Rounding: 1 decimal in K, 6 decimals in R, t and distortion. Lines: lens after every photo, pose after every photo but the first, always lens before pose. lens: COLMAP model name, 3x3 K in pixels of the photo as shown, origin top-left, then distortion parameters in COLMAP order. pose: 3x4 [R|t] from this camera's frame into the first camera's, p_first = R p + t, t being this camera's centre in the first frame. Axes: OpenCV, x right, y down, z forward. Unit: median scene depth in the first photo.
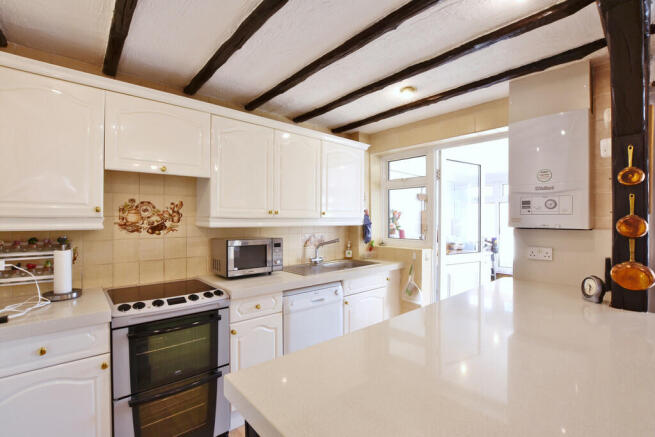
lens RADIAL K [[294.8, 0, 327.5], [0, 294.8, 218.5], [0, 0, 1]] dist [-0.021271, 0.000980]
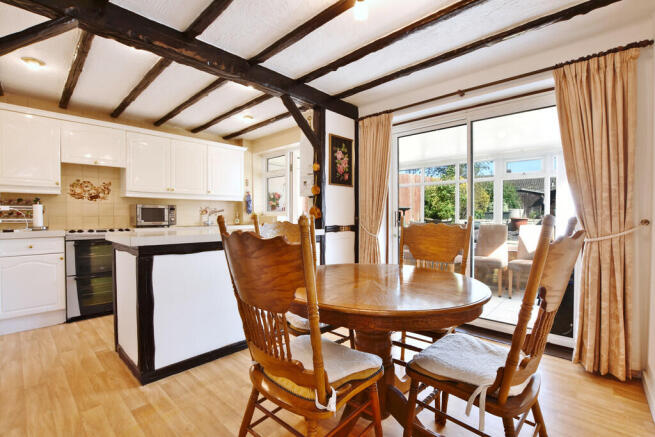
lens RADIAL K [[294.8, 0, 327.5], [0, 294.8, 218.5], [0, 0, 1]] dist [-0.021271, 0.000980]
pose [[0.996003, -0.004118, 0.089224, 0.627810], [0.002890, 0.999899, 0.013888, 0.139178], [-0.089272, -0.013575, 0.995915, -0.820617]]
